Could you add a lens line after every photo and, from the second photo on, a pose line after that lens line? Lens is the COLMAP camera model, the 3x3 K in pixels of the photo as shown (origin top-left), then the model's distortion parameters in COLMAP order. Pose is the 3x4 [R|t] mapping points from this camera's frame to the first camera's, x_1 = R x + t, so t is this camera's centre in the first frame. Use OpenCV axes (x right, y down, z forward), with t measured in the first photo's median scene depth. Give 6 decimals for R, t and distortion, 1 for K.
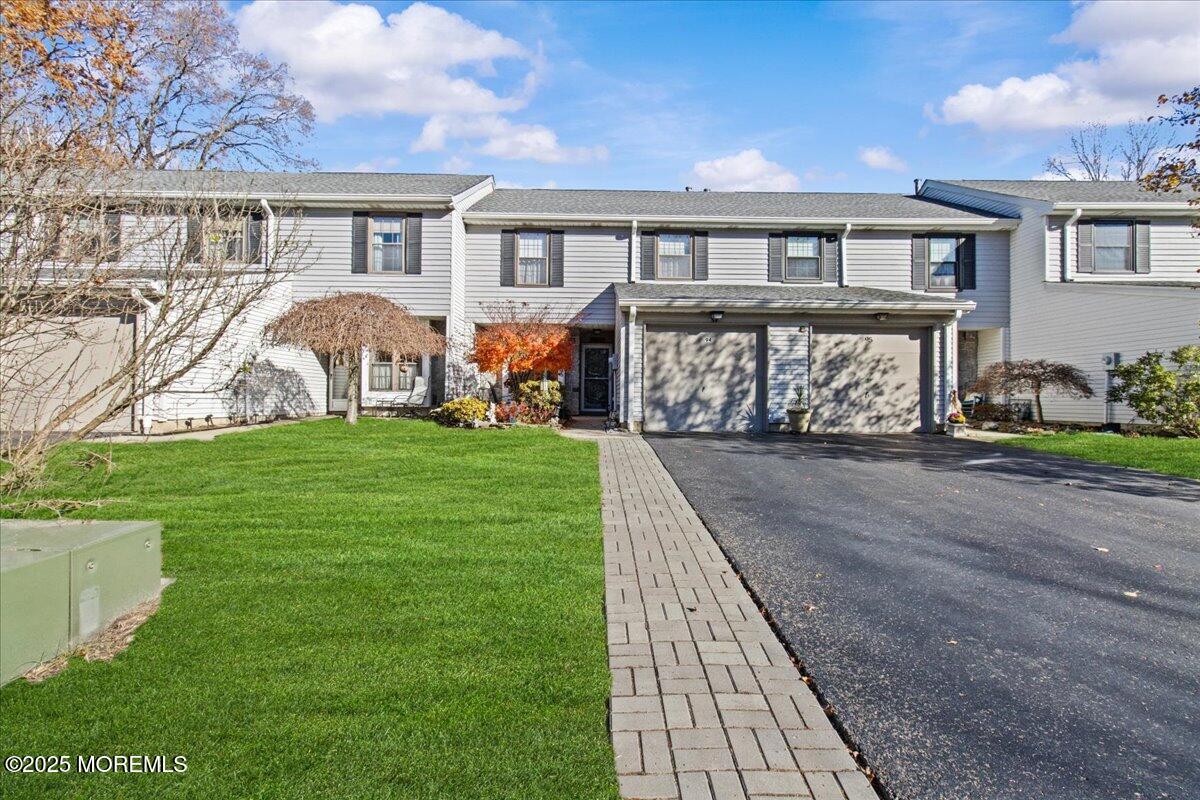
lens RADIAL K [[561.1, 0, 604.8], [0, 561.1, 391.5], [0, 0, 1]] dist [-0.000228, -0.000738]
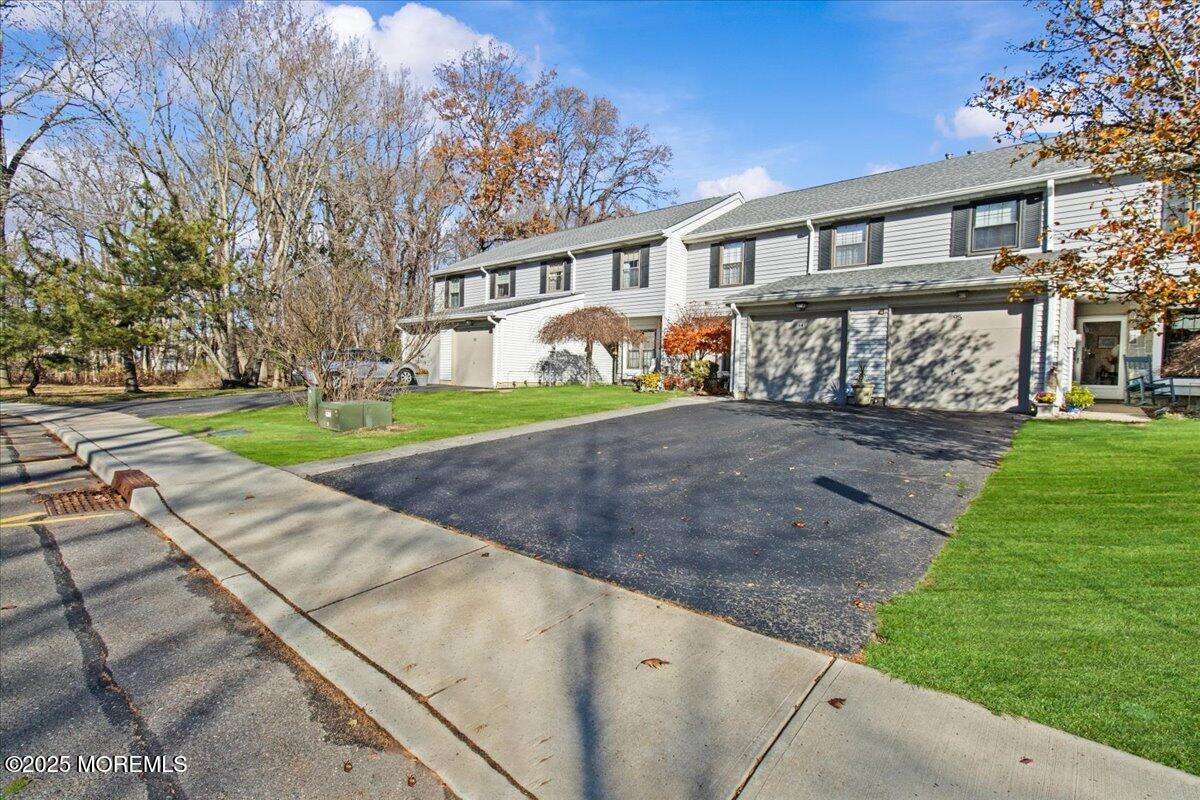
lens RADIAL K [[561.1, 0, 604.8], [0, 561.1, 391.5], [0, 0, 1]] dist [-0.000228, -0.000738]
pose [[0.738728, 0.029807, -0.673344, 0.676697], [-0.007866, 0.999335, 0.035608, 0.010097], [0.673958, -0.021008, 0.738471, -0.170918]]
